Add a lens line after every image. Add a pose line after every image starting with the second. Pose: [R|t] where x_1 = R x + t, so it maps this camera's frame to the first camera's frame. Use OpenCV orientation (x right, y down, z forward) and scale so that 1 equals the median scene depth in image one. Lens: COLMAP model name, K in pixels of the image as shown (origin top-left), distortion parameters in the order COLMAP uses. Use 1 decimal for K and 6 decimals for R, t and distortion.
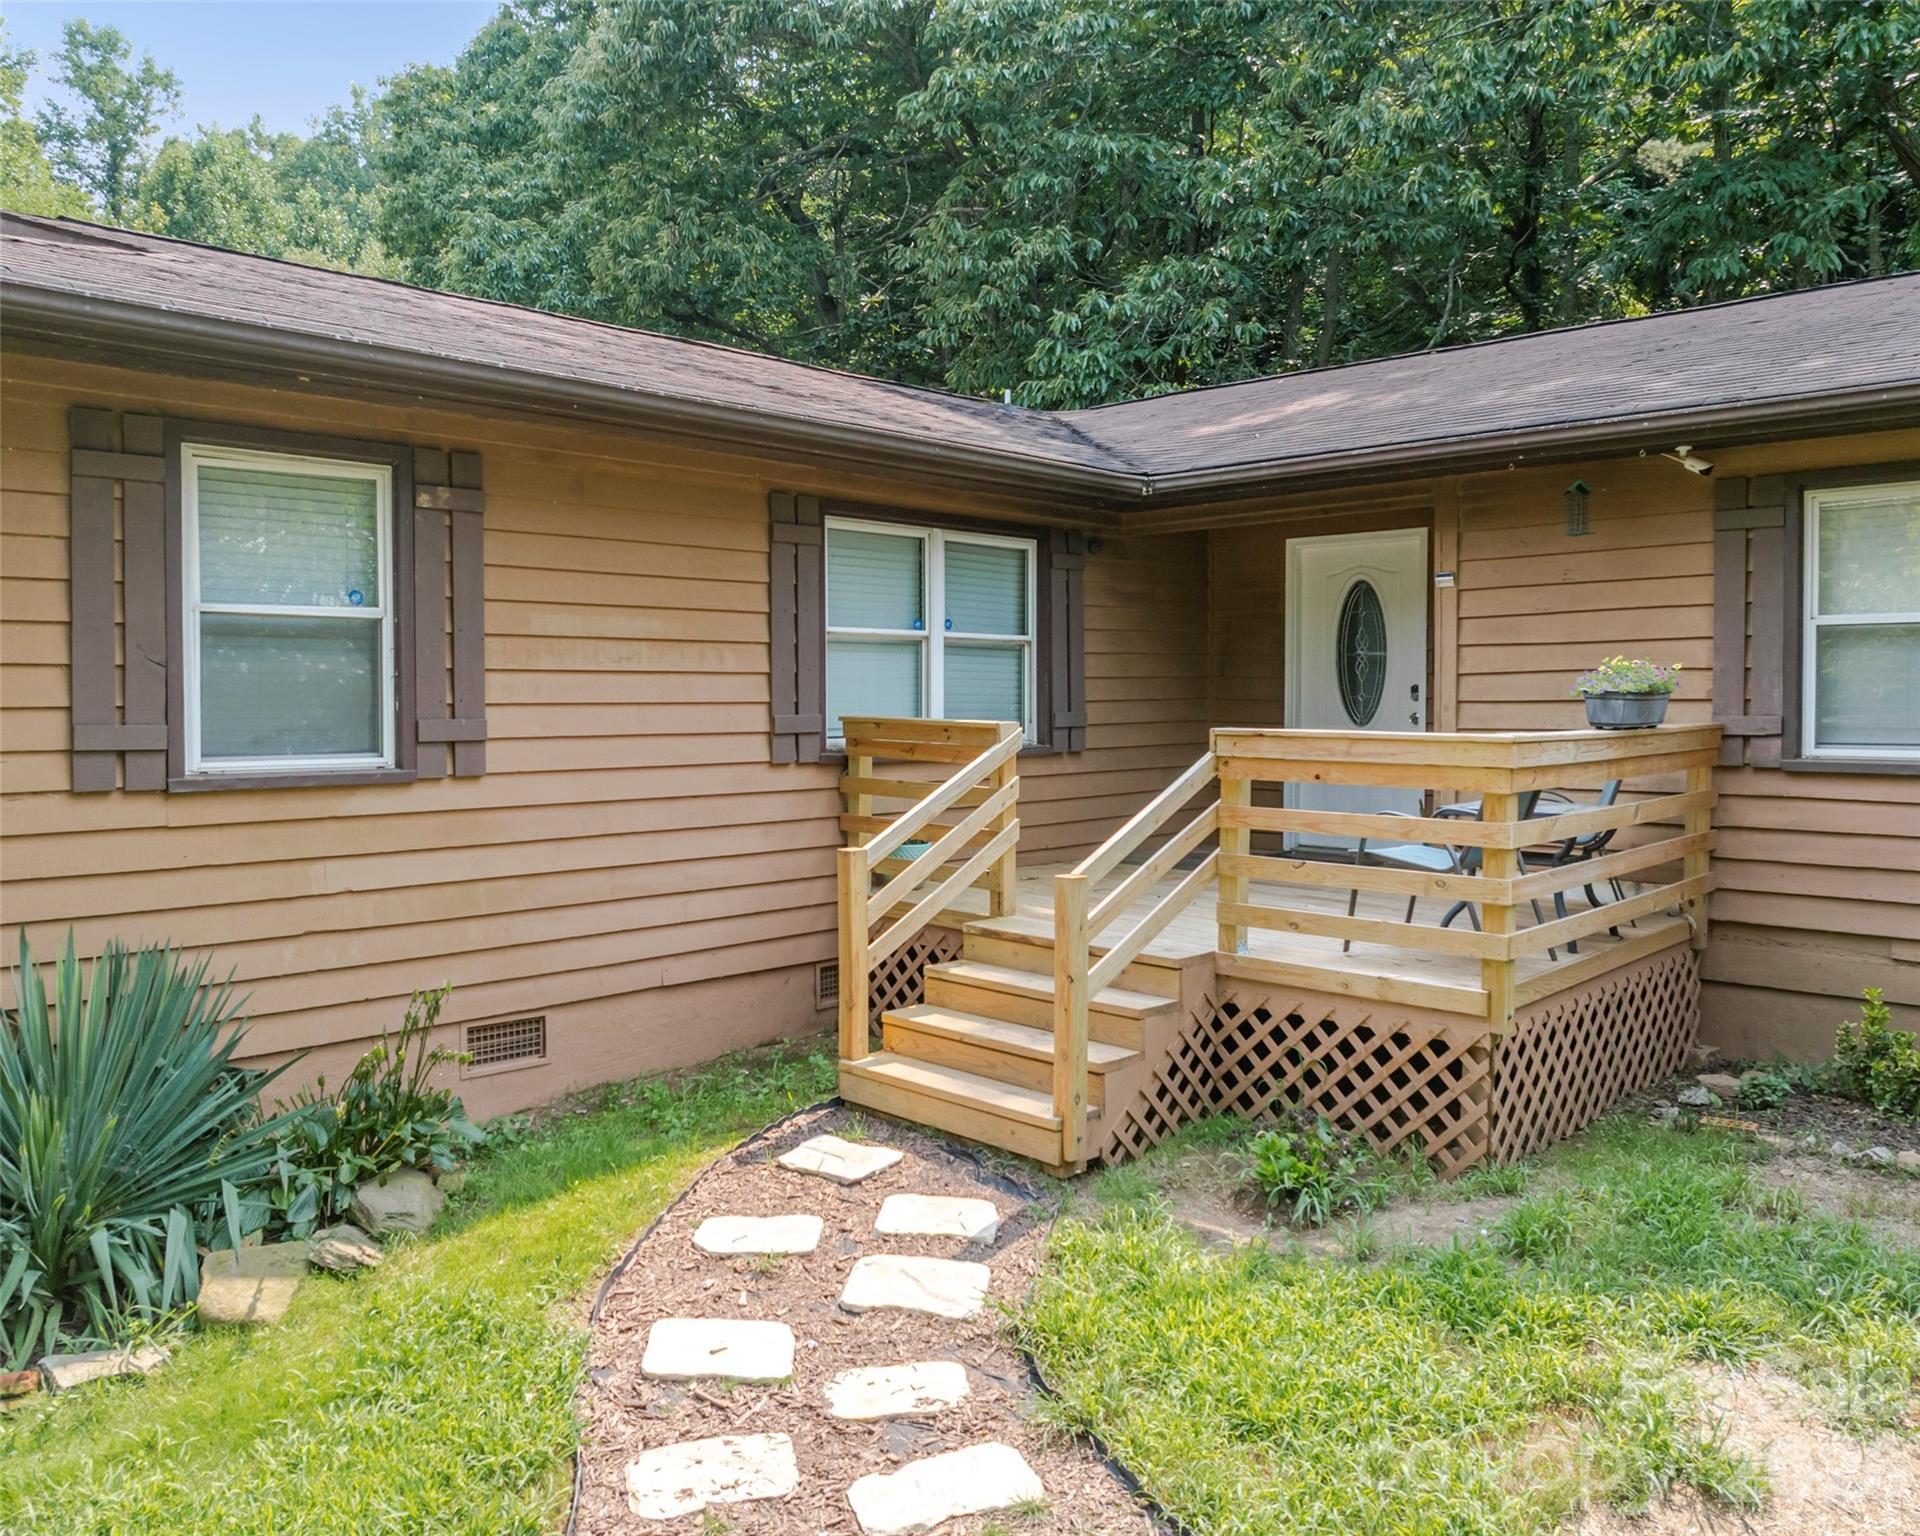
lens RADIAL K [[1450.6, 0, 948.6], [0, 1450.6, 734.0], [0, 0, 1]] dist [-0.032647, -0.007981]
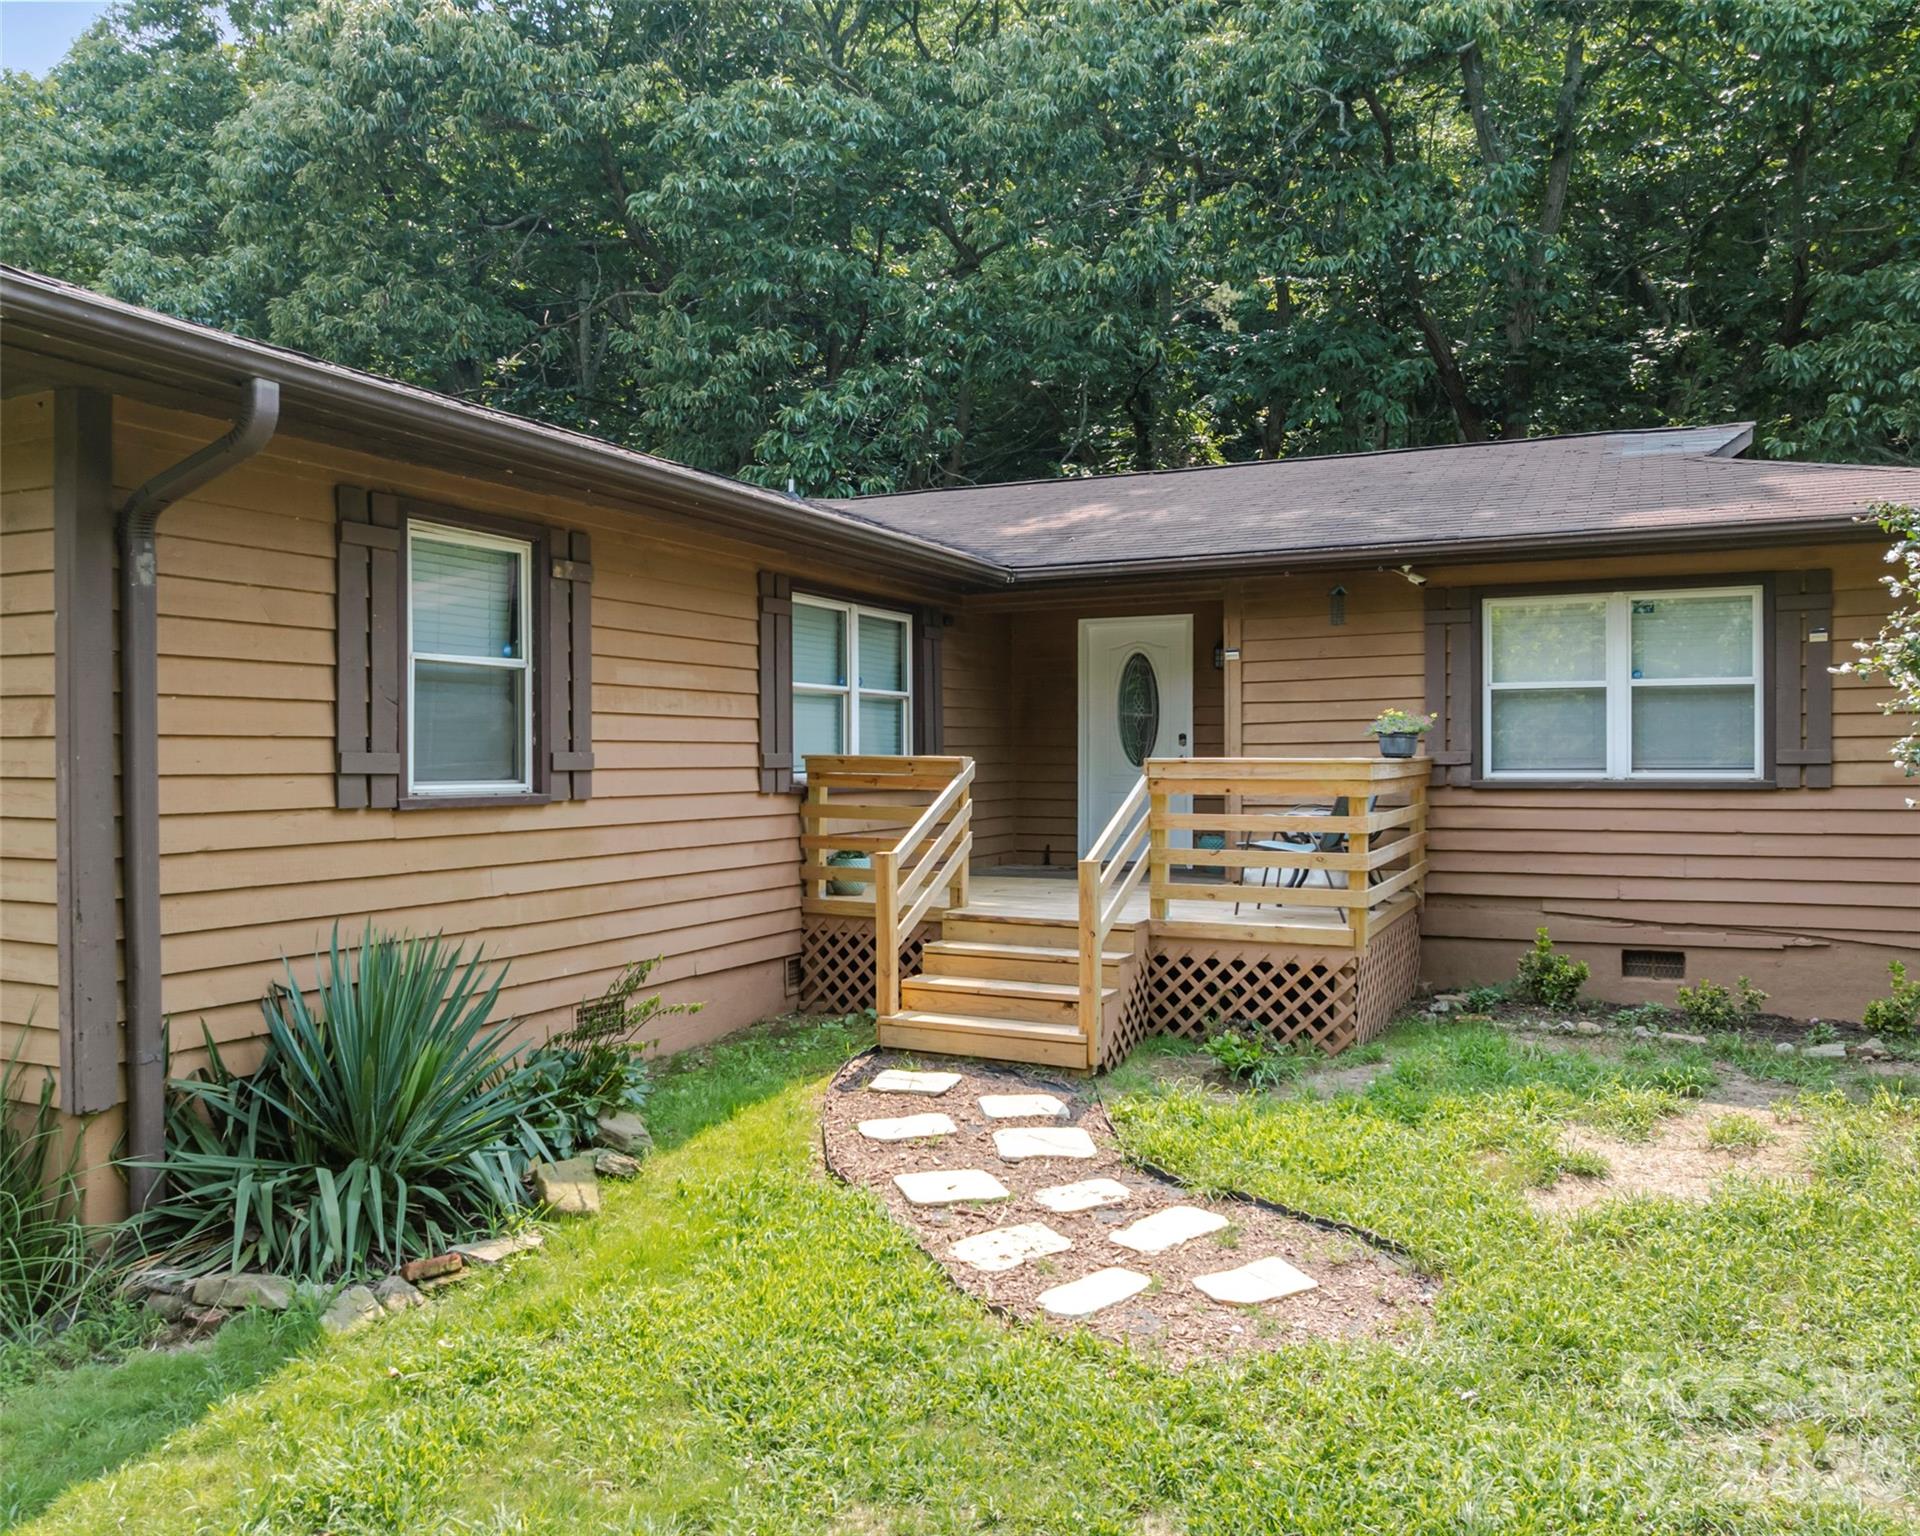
lens RADIAL K [[1430.9, 0, 973.0], [0, 1430.9, 773.3], [0, 0, 1]] dist [-0.036448, 0.002065]
pose [[0.945814, -0.005795, 0.324657, -0.343998], [0.011524, 0.999810, -0.015726, 0.024886], [-0.324504, 0.018615, 0.945701, -0.198561]]
